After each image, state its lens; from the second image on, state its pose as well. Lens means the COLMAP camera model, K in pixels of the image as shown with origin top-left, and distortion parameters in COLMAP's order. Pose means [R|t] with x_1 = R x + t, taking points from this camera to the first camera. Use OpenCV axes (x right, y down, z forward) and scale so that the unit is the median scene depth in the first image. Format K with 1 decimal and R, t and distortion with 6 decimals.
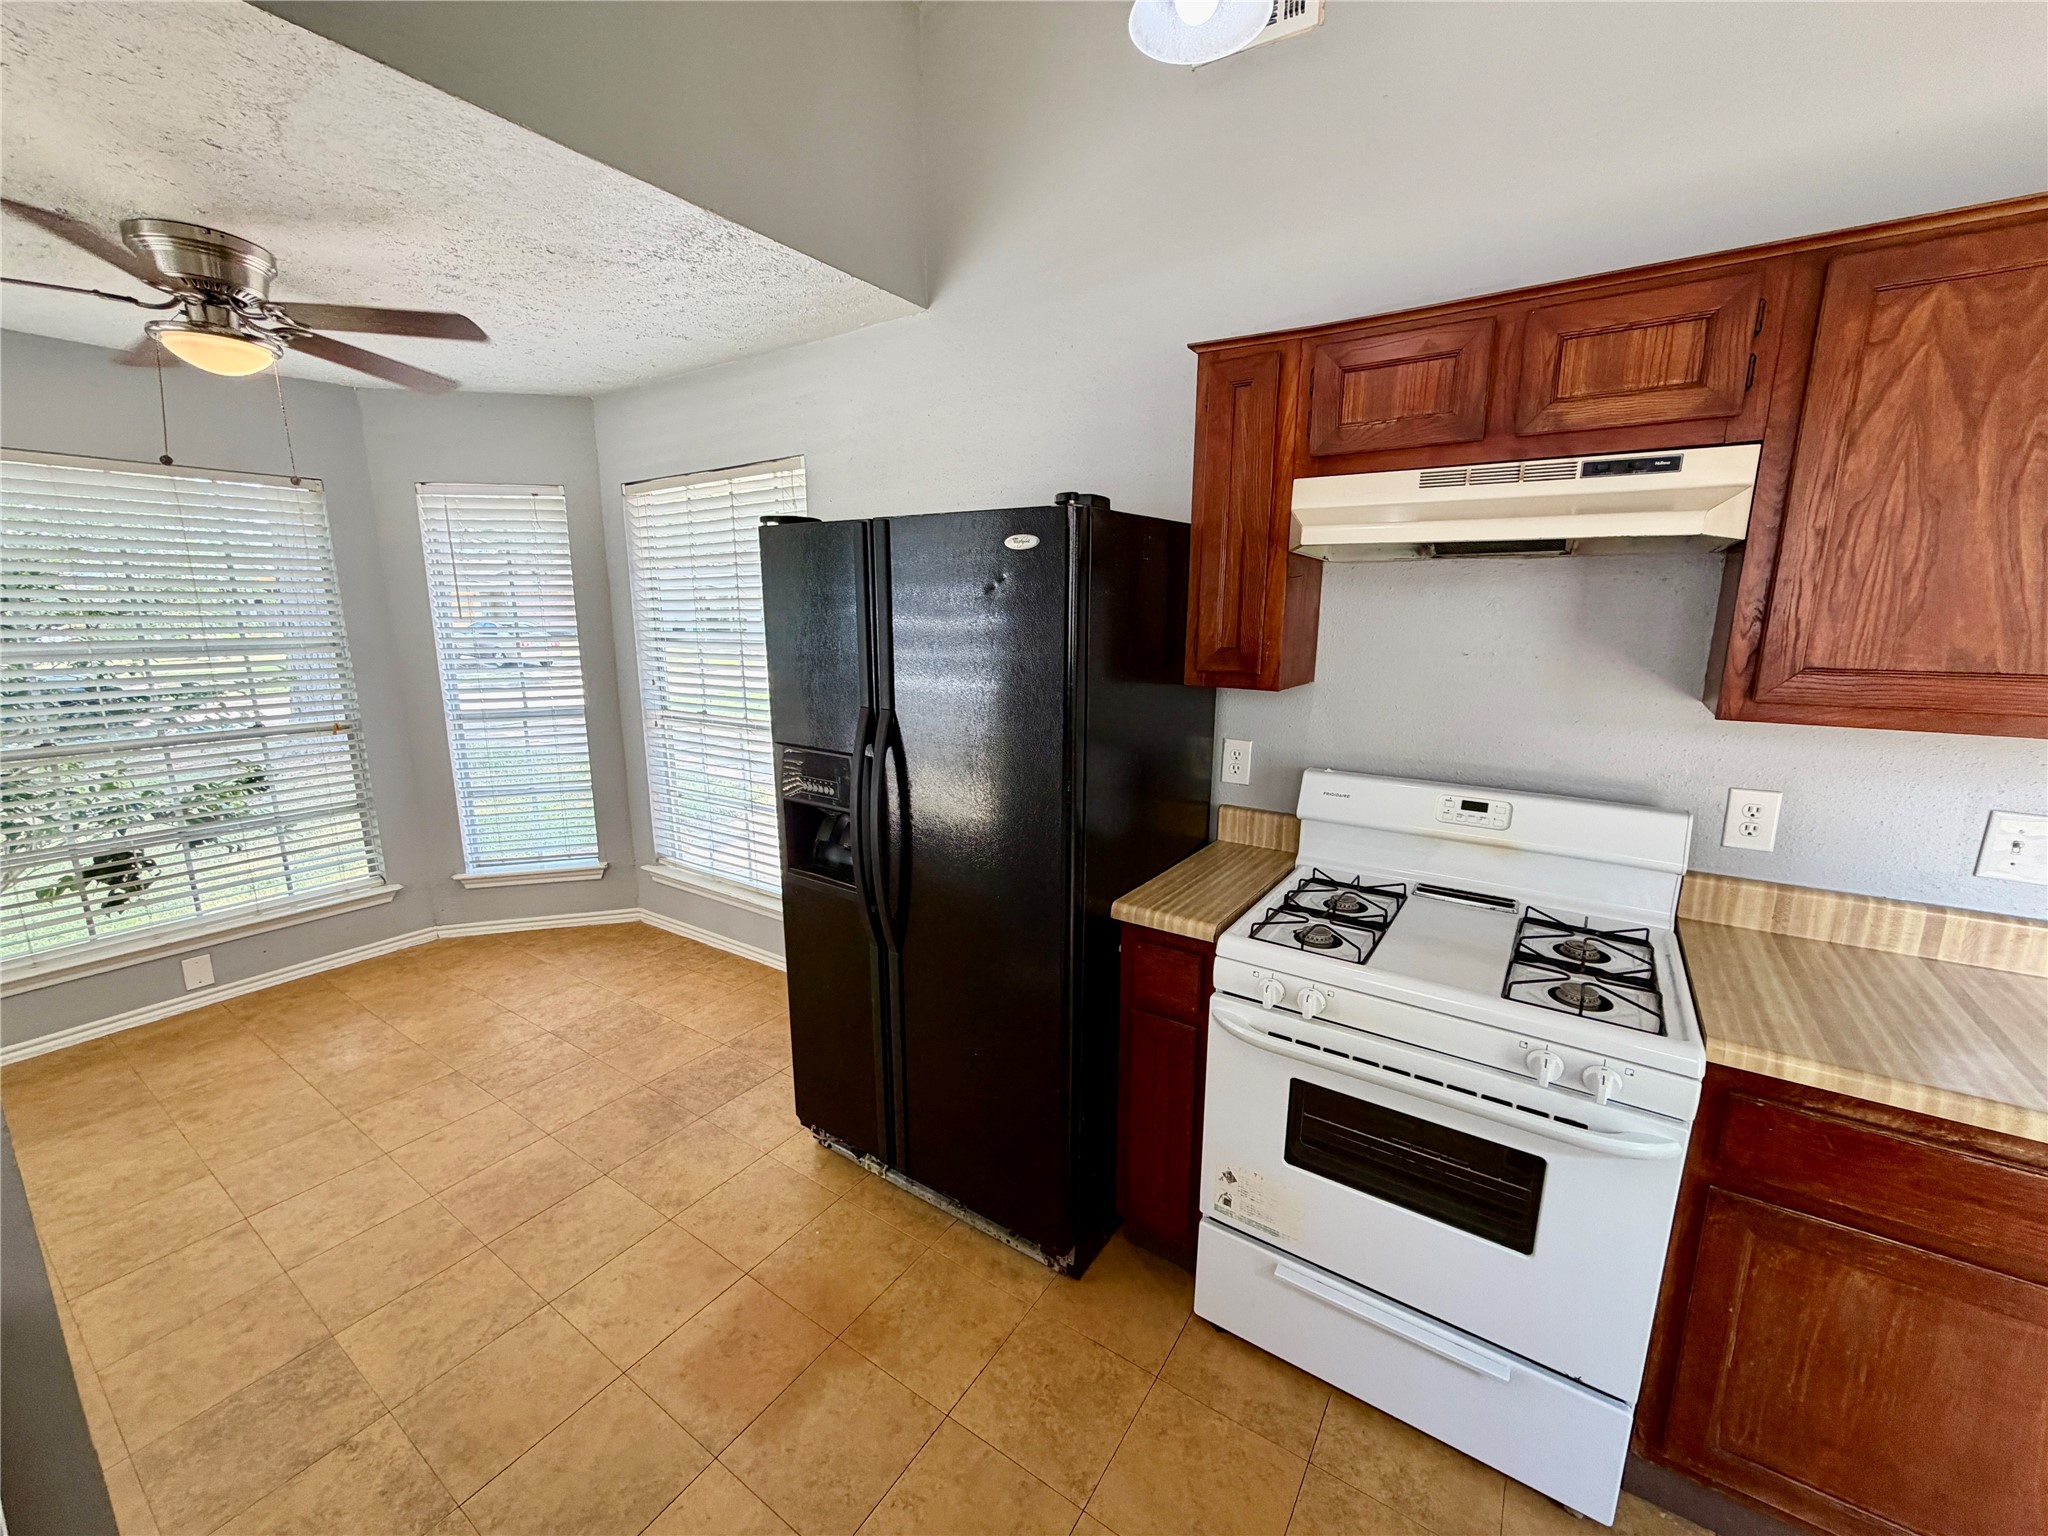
lens RADIAL K [[814.2, 0, 1018.3], [0, 814.2, 772.4], [0, 0, 1]] dist [-0.000261, -0.000210]
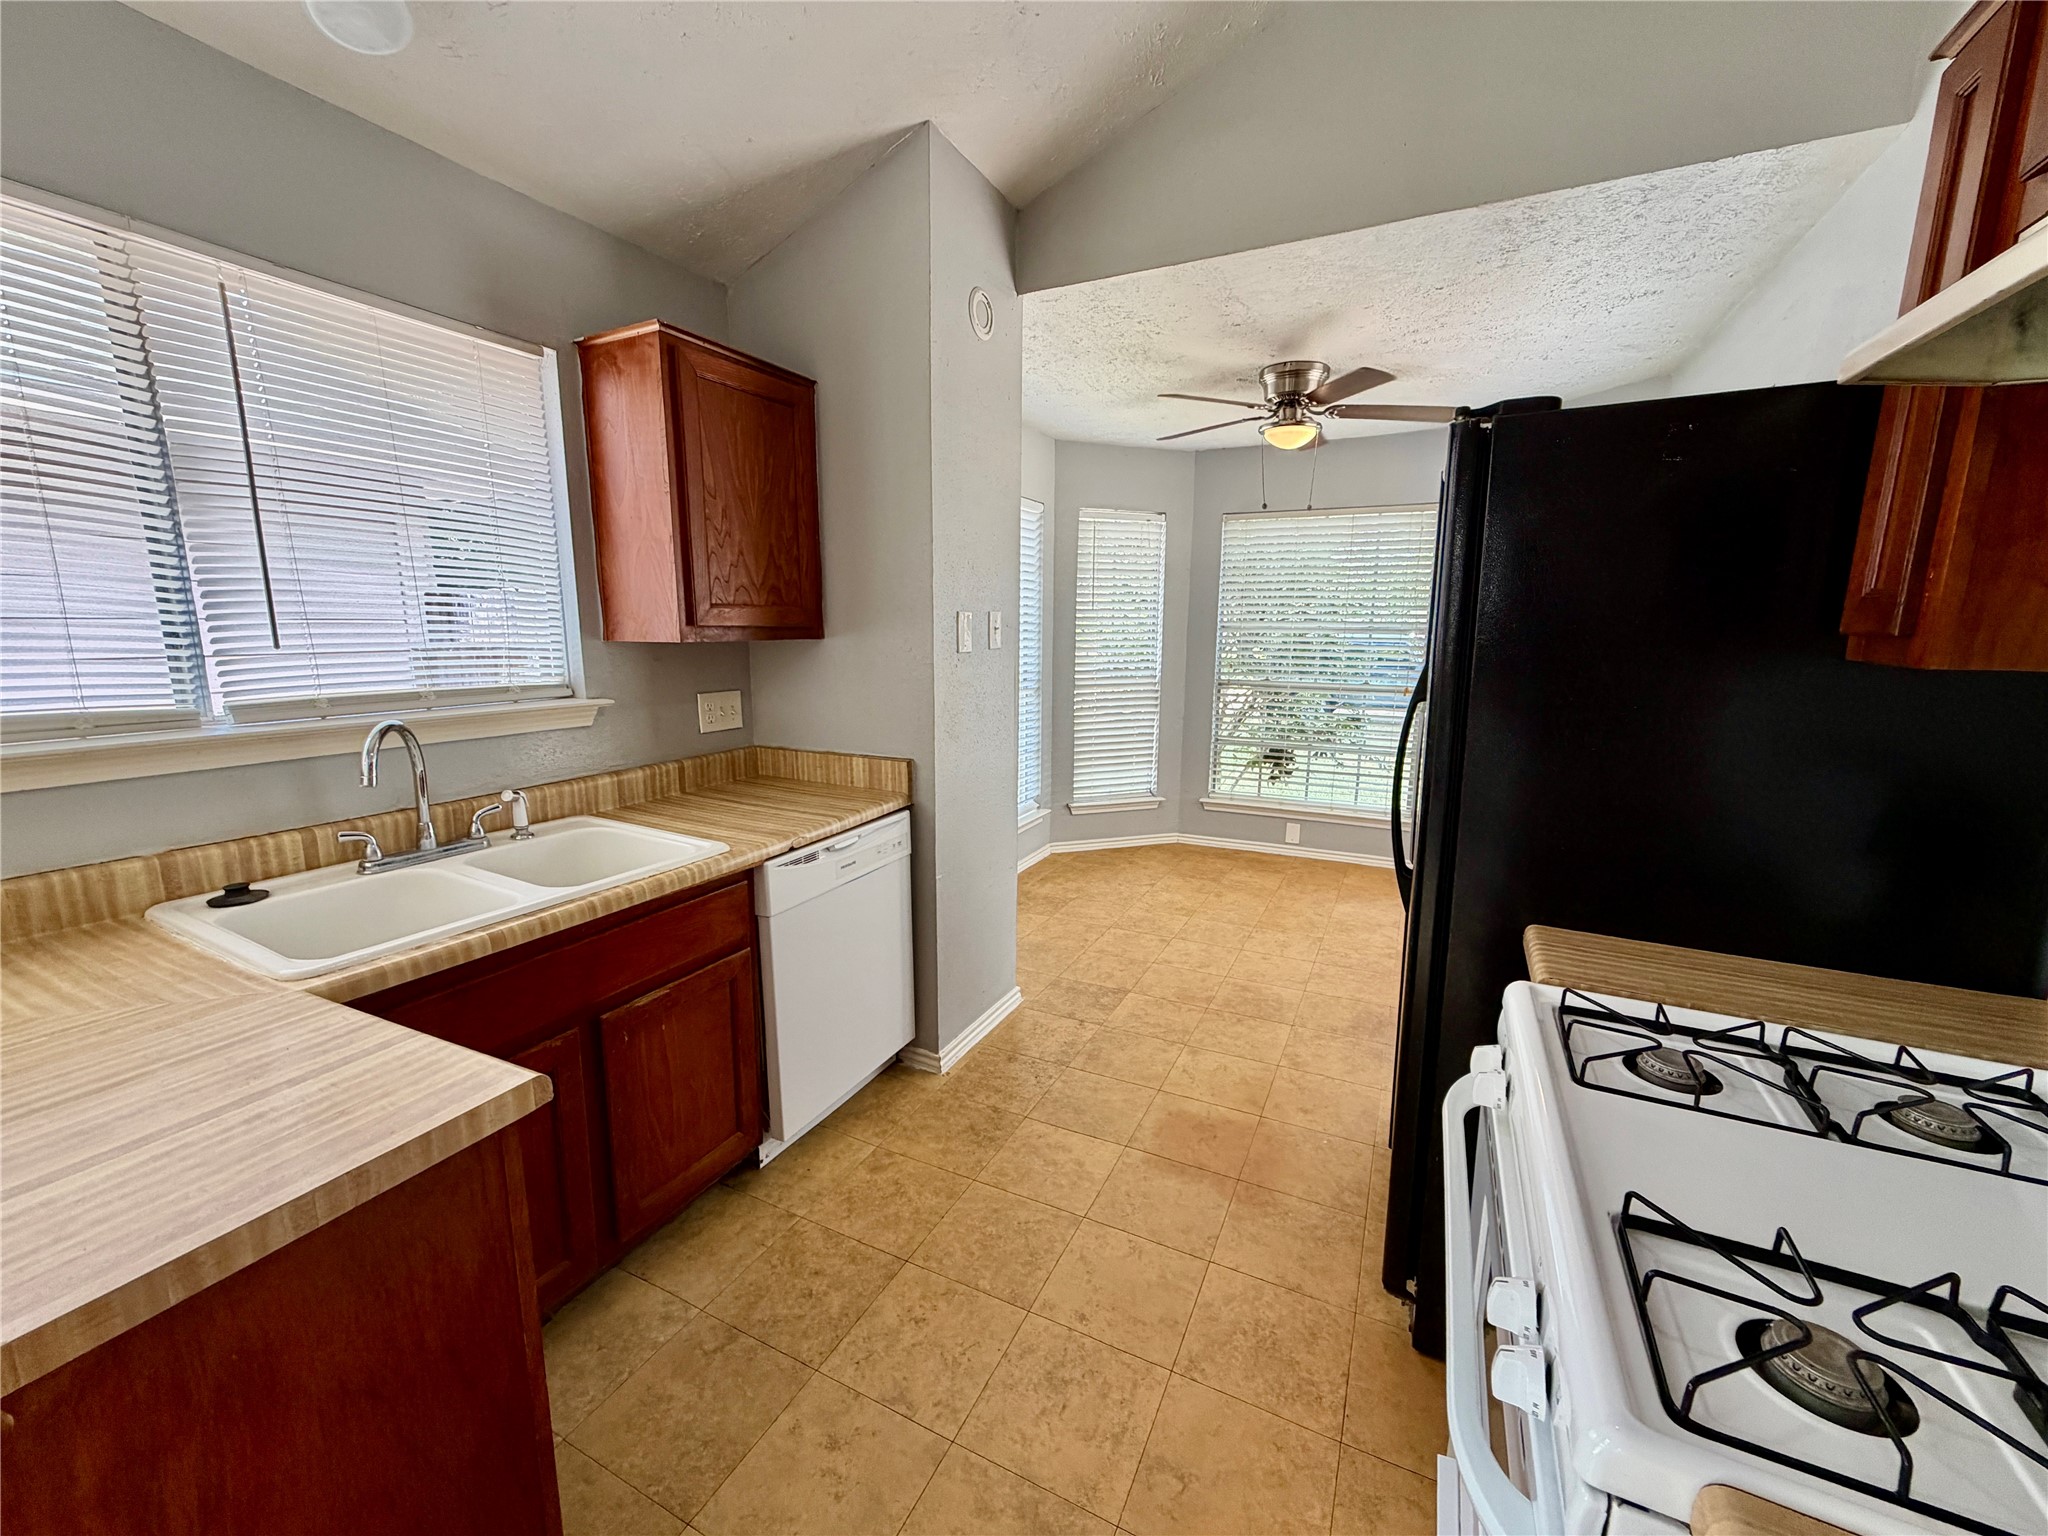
lens RADIAL K [[814.2, 0, 1022.0], [0, 814.2, 772.7], [0, 0, 1]] dist [-0.000261, -0.000210]
pose [[0.130913, 0.179790, -0.974955, 0.575577], [-0.203735, 0.967308, 0.151023, 0.001993], [0.970234, 0.178861, 0.163263, 0.284835]]
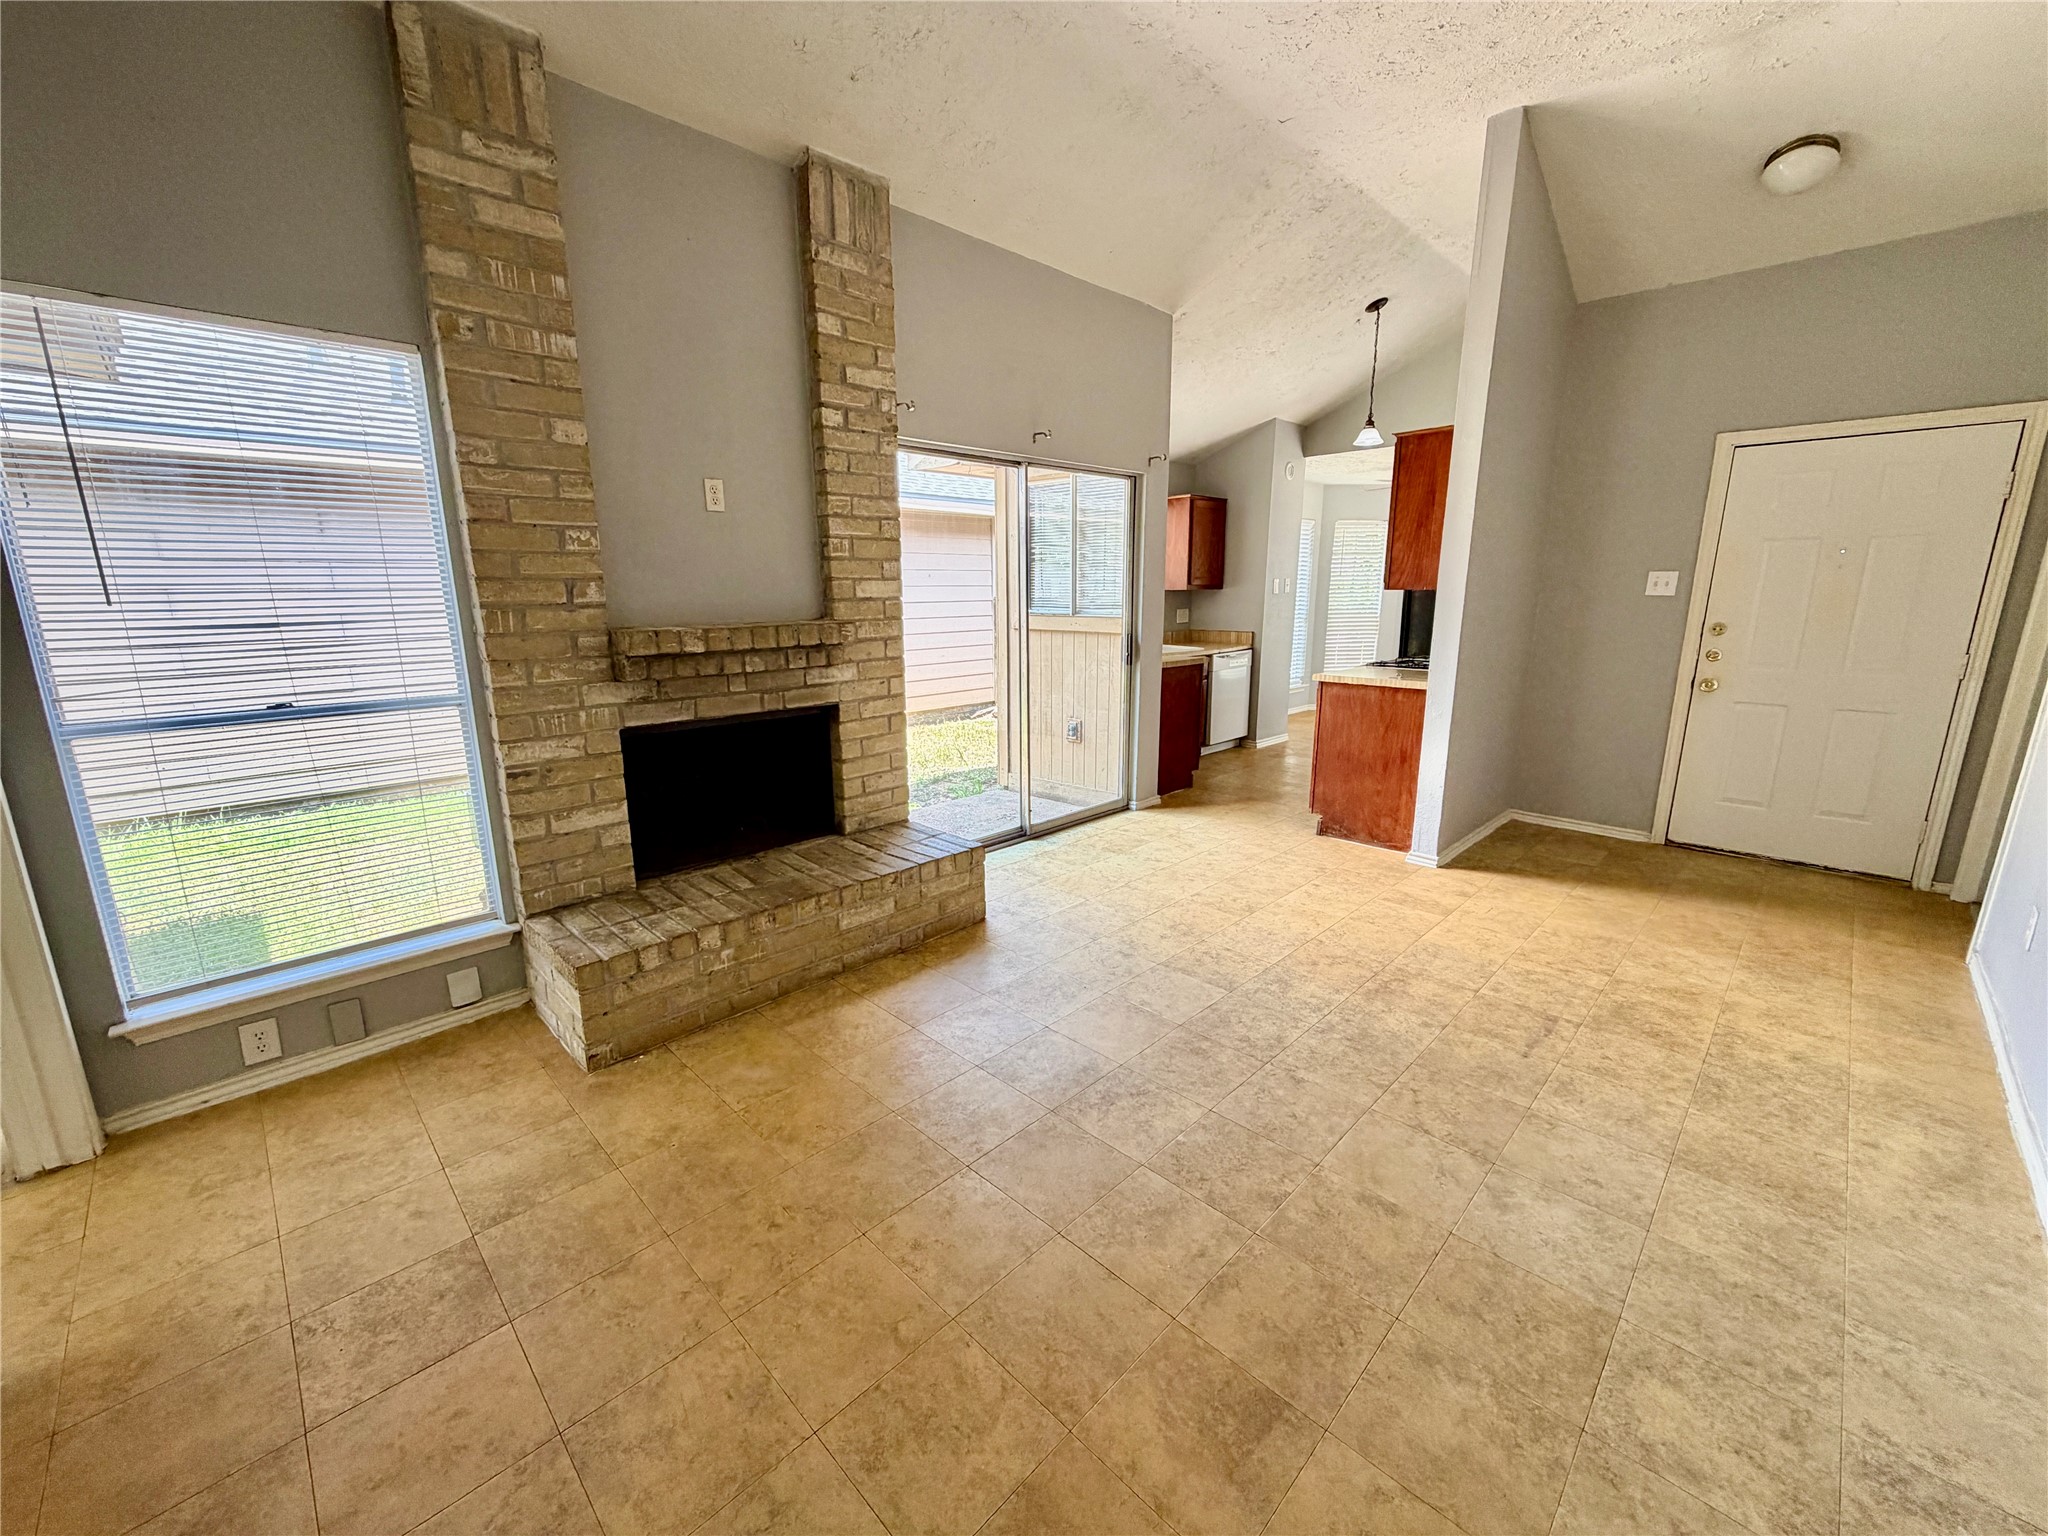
lens RADIAL K [[814.2, 0, 1023.6], [0, 814.2, 767.8], [0, 0, 1]] dist [-0.000261, -0.000210]
pose [[-0.190256, 0.213024, -0.958344, 2.593460], [-0.191395, 0.949395, 0.249031, 0.064081], [0.962897, 0.230802, -0.139856, 0.042133]]
